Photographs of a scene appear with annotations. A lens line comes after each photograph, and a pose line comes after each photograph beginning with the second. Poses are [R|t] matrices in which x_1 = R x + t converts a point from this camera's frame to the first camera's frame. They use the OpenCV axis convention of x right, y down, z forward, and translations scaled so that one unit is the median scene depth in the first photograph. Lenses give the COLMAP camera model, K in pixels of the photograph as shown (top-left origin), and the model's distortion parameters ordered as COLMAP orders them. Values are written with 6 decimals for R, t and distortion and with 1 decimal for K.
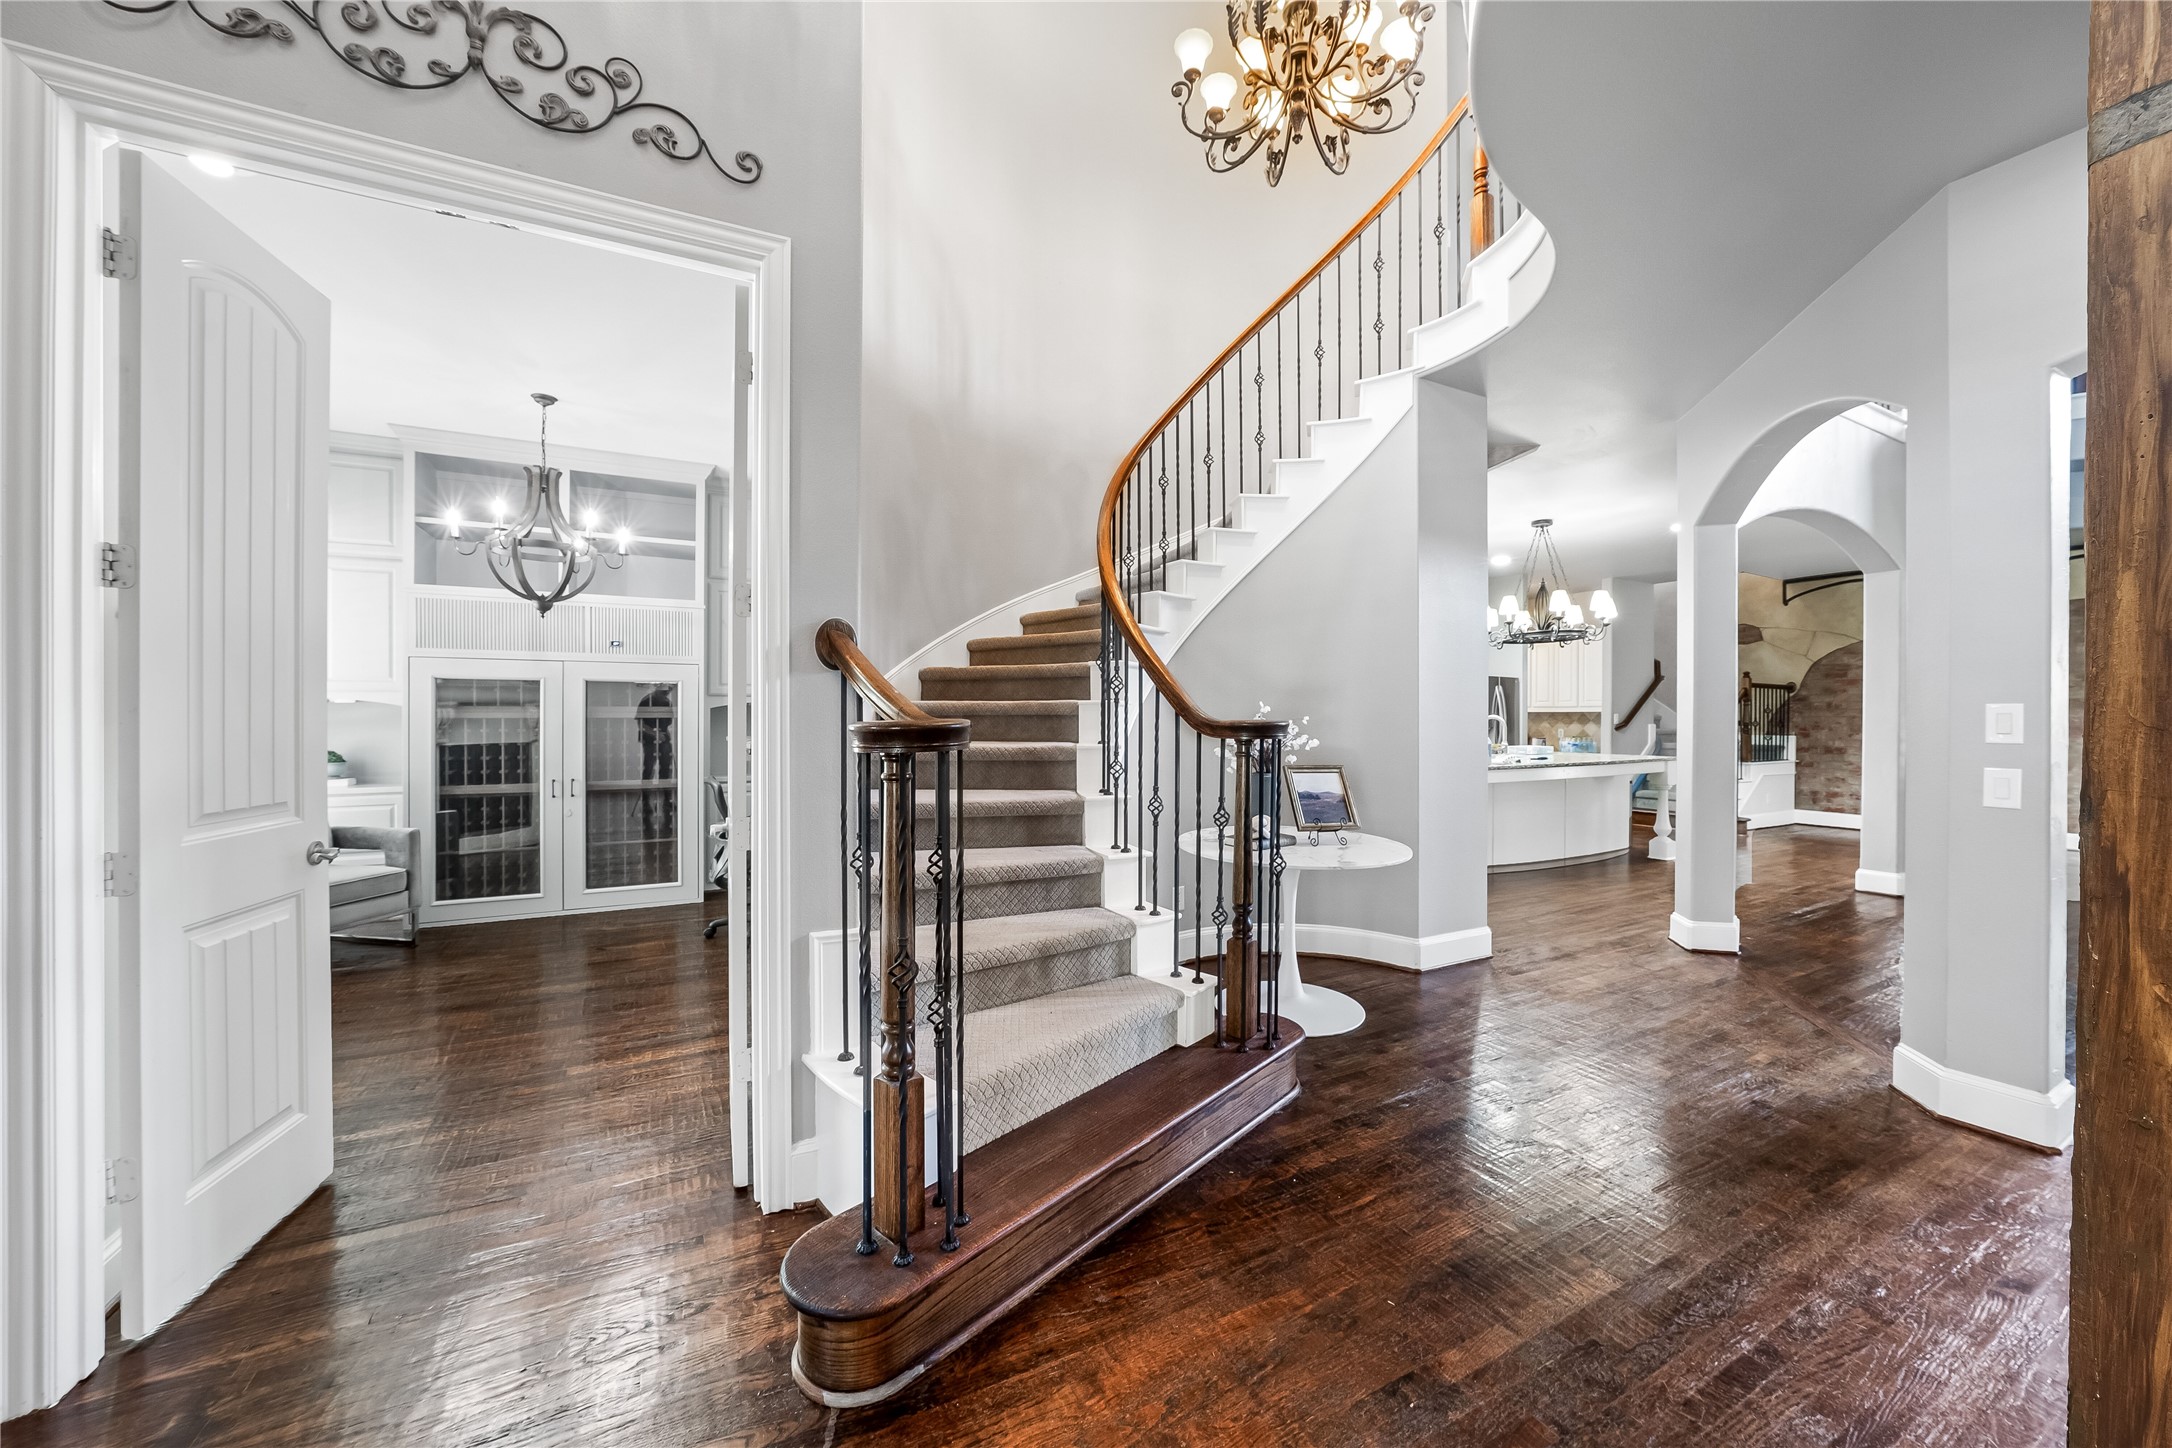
lens RADIAL K [[792.4, 0, 1102.7], [0, 792.4, 717.5], [0, 0, 1]] dist [-0.002498, 0.000264]
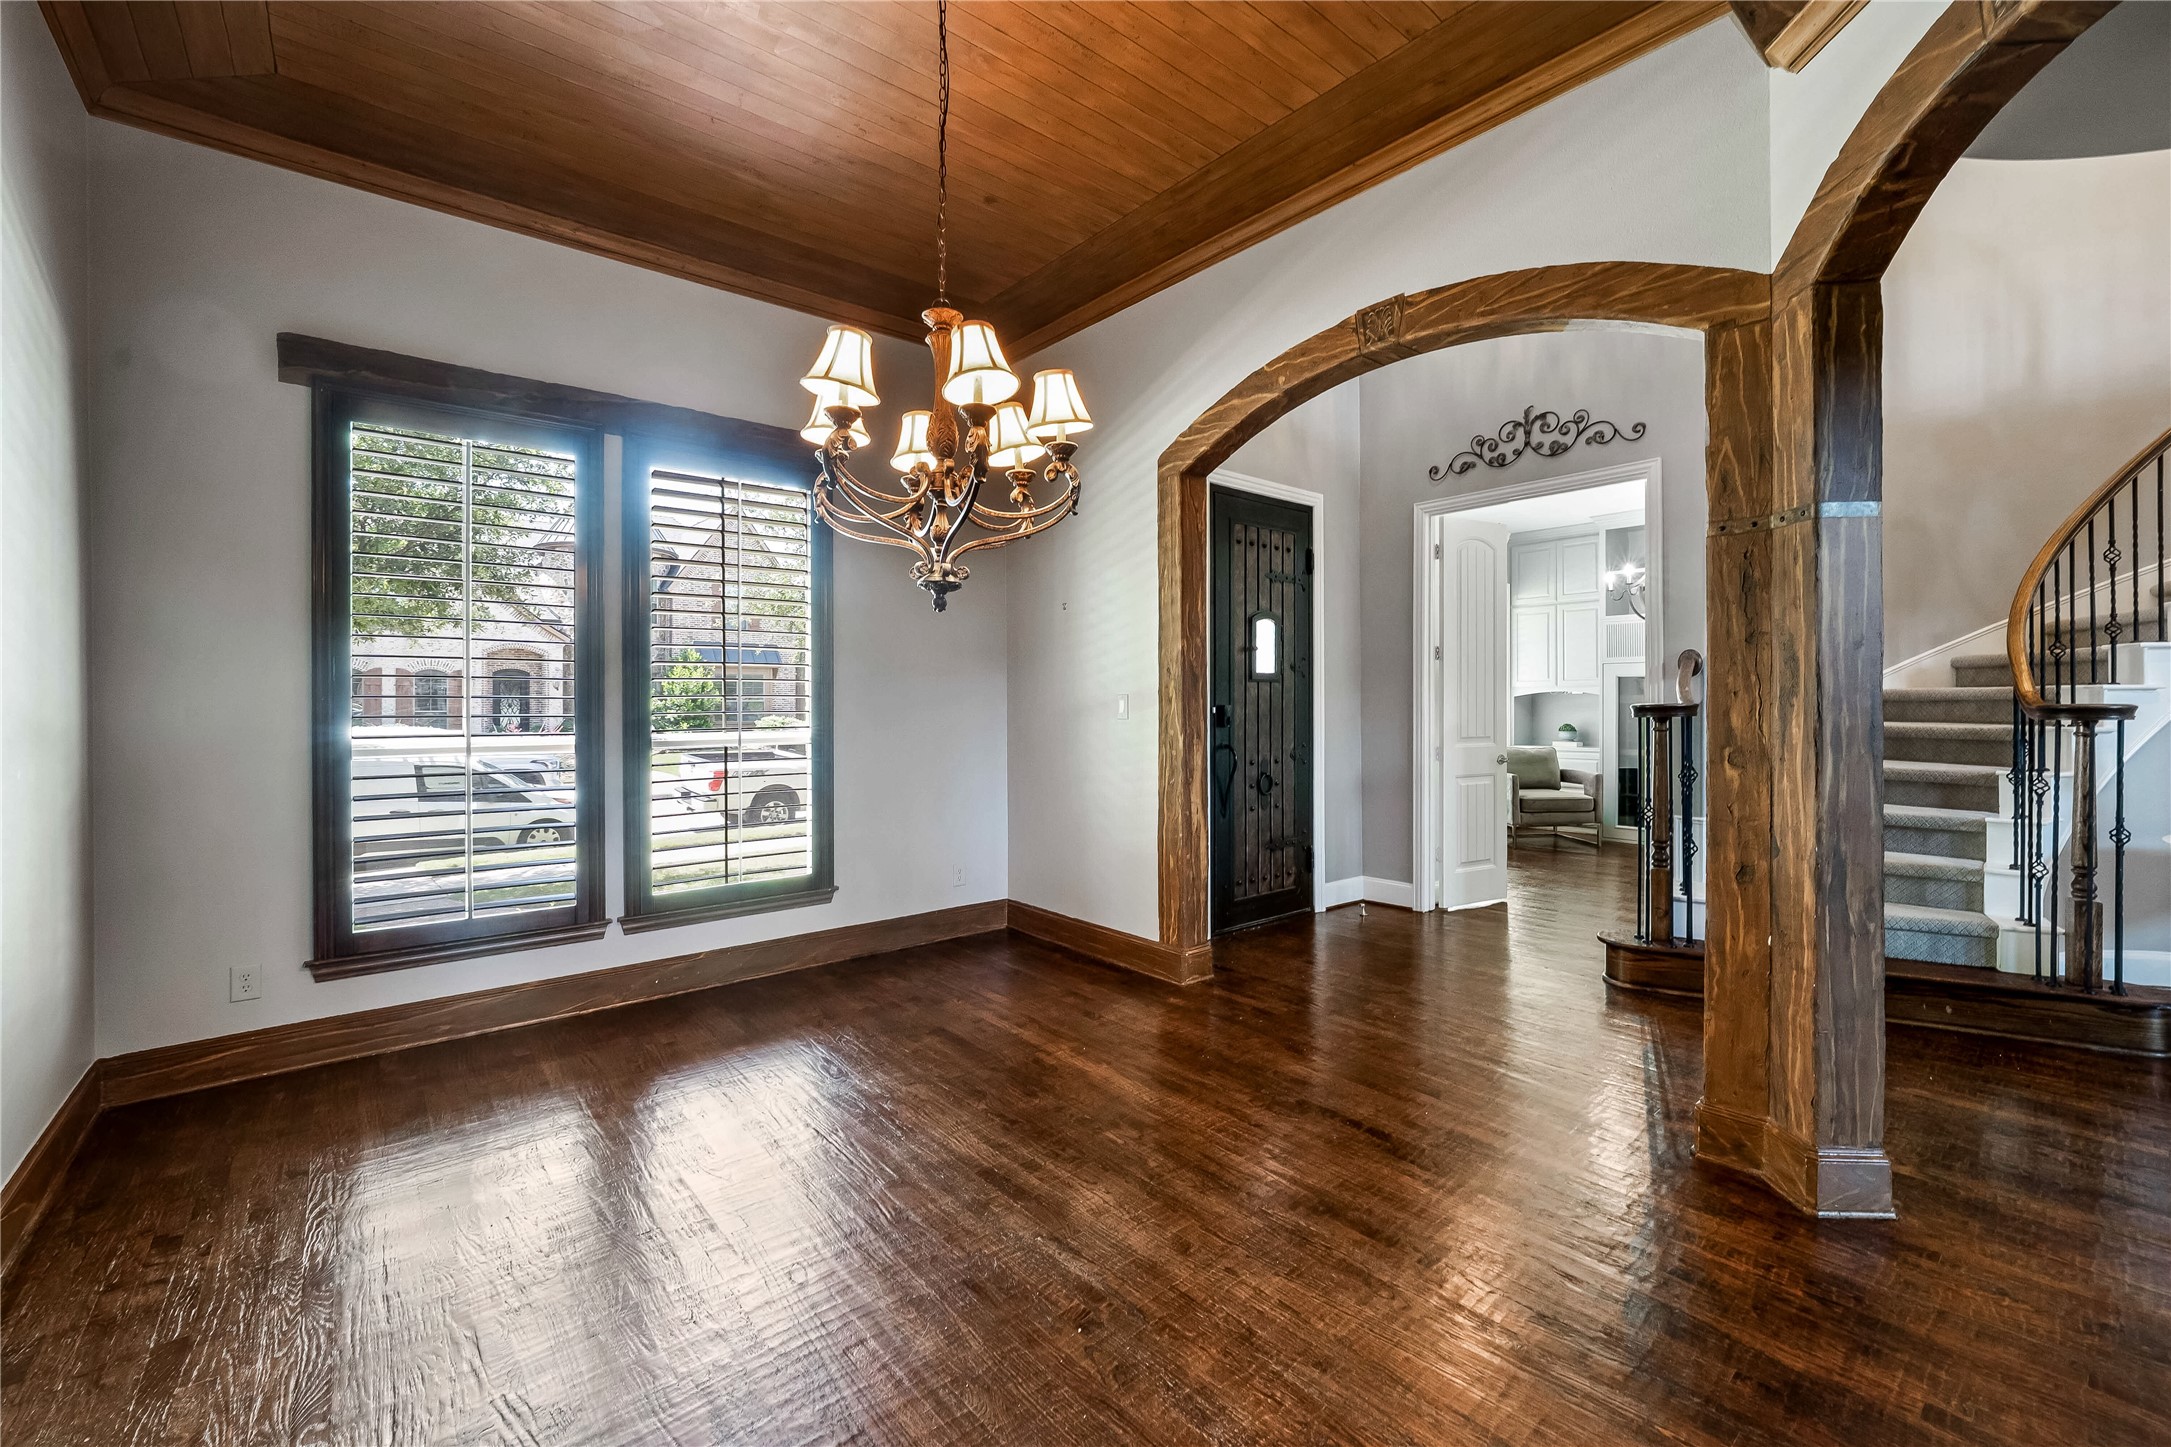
lens RADIAL K [[876.0, 0, 1080.9], [0, 876.0, 701.0], [0, 0, 1]] dist [0.000789, 0.000114]
pose [[0.209554, -0.003797, -0.977790, 0.656242], [0.001708, 0.999992, -0.003517, 0.001264], [0.977796, -0.000933, 0.209559, -0.392925]]
